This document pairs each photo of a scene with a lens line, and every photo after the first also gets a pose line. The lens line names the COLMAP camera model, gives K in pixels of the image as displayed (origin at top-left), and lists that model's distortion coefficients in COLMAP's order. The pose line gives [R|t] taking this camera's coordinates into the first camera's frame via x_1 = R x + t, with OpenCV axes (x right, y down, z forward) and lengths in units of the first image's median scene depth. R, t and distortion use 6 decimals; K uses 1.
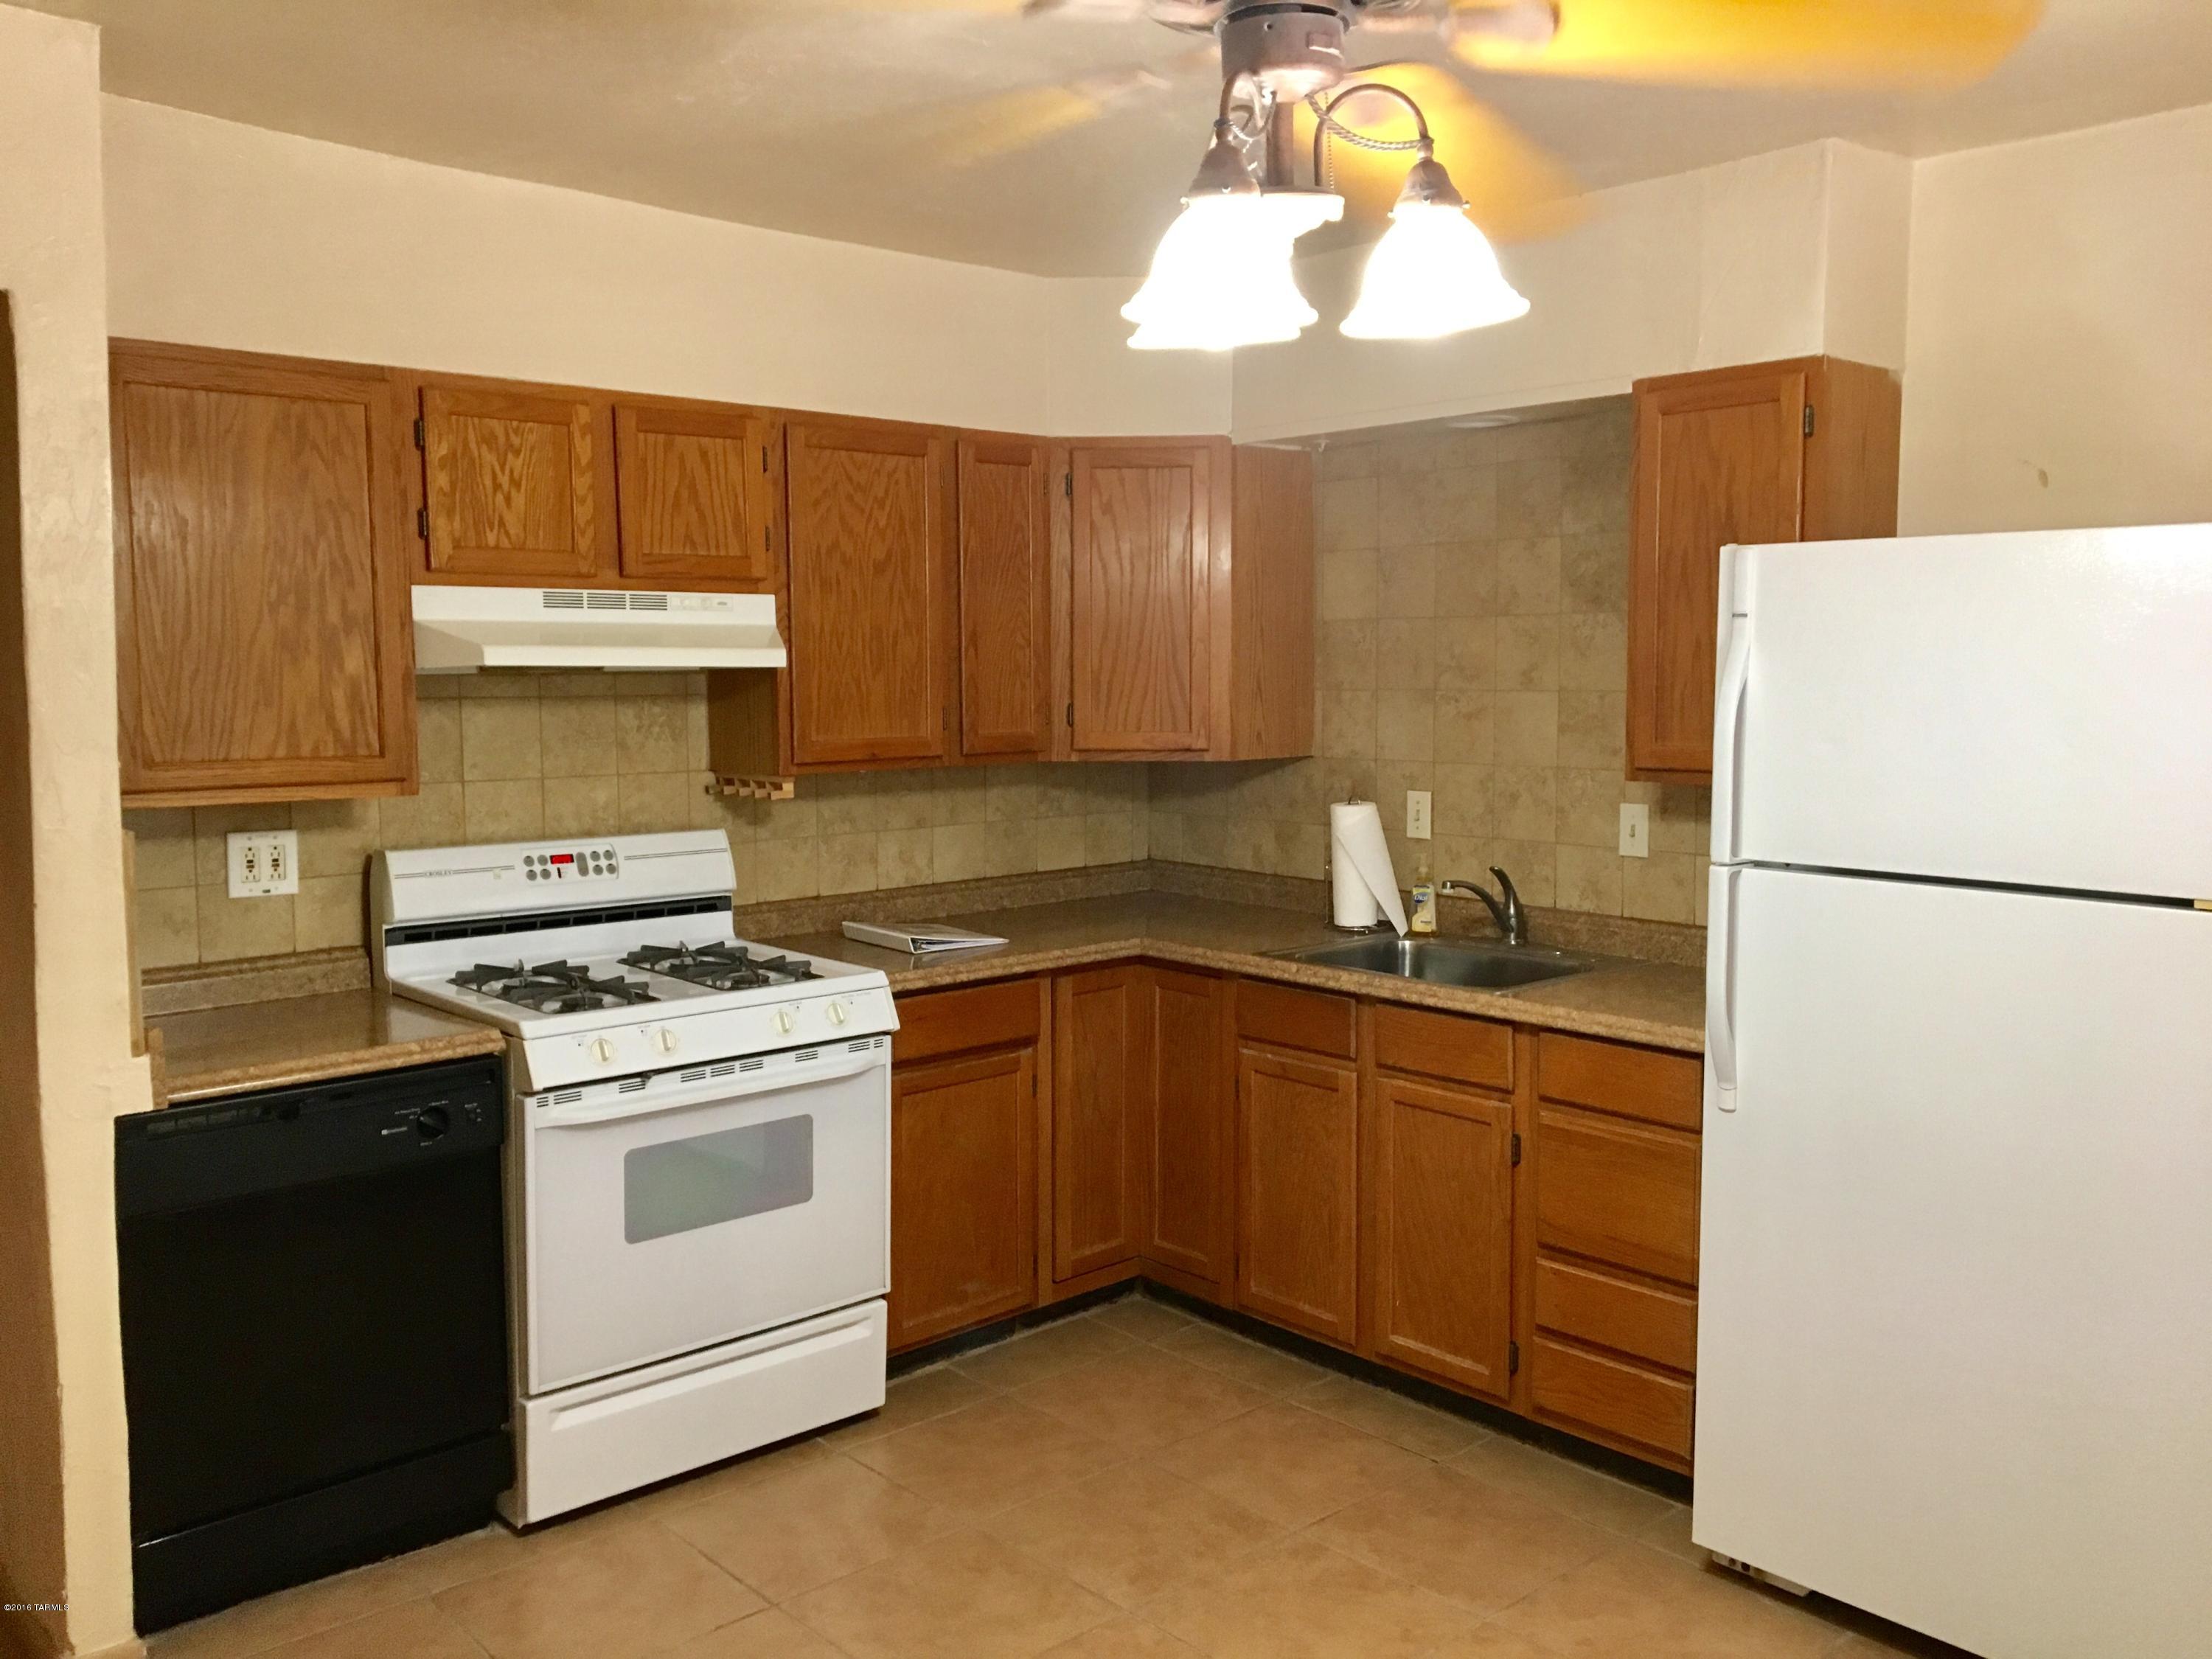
lens RADIAL K [[1858.4, 0, 1088.2], [0, 1858.4, 827.3], [0, 0, 1]] dist [0.038795, -0.031644]
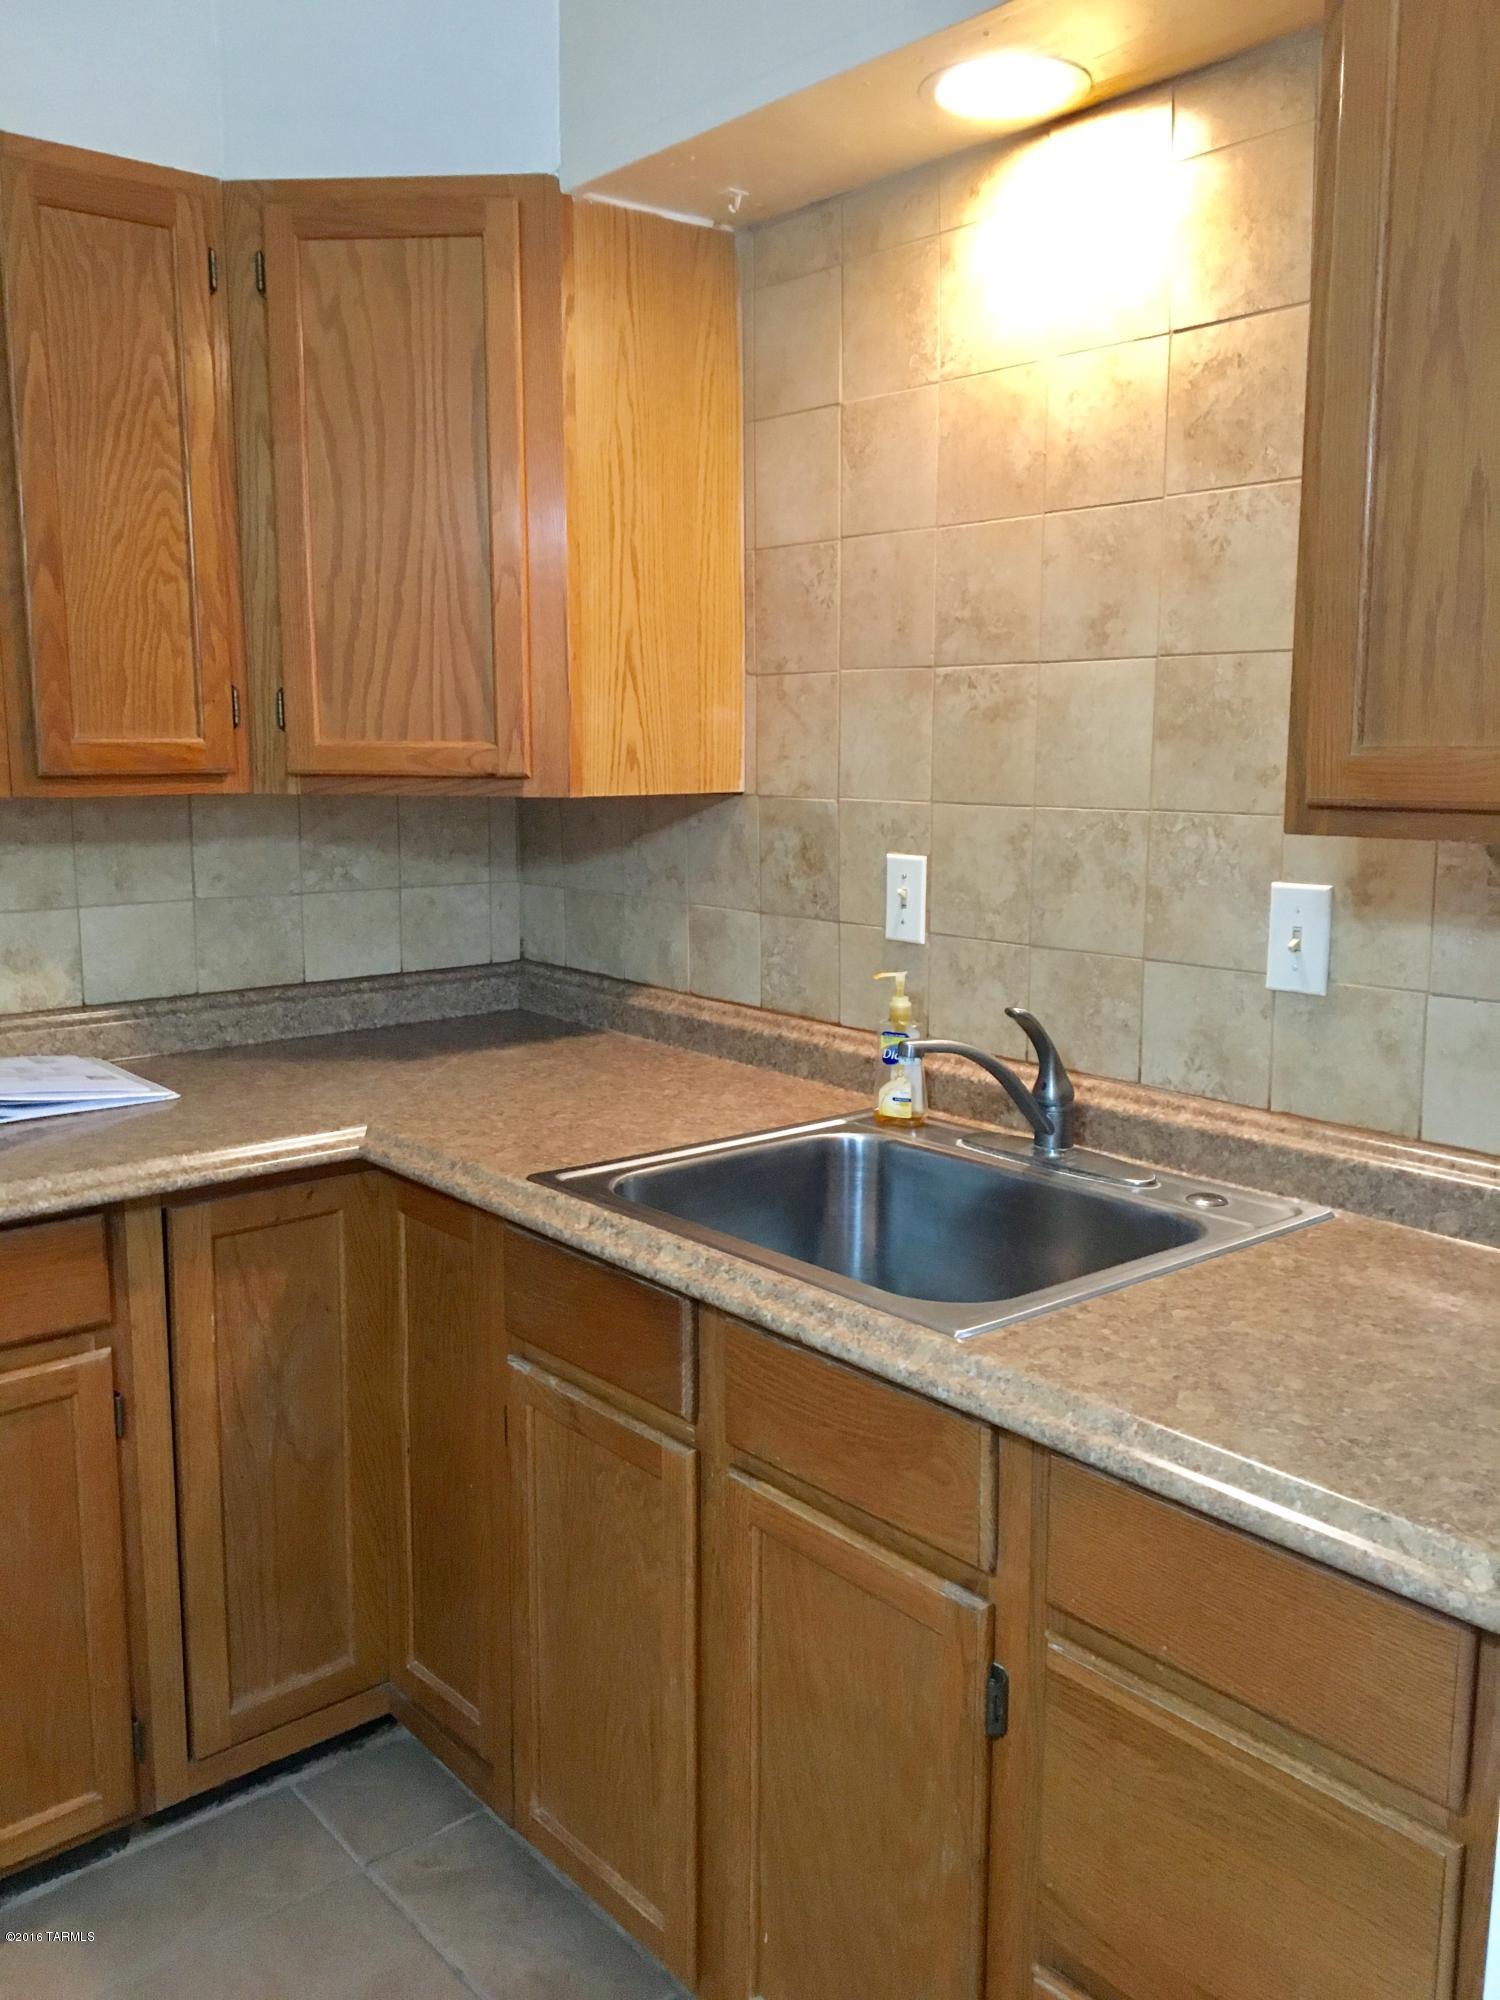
lens RADIAL K [[1680.3, 0, 767.1], [0, 1680.3, 1002.5], [0, 0, 1]] dist [0.038795, -0.031644]
pose [[0.999790, 0.012089, -0.016541, 0.150886], [-0.010934, 0.997614, 0.068164, -0.009698], [0.017325, -0.067969, 0.997537, 0.520075]]
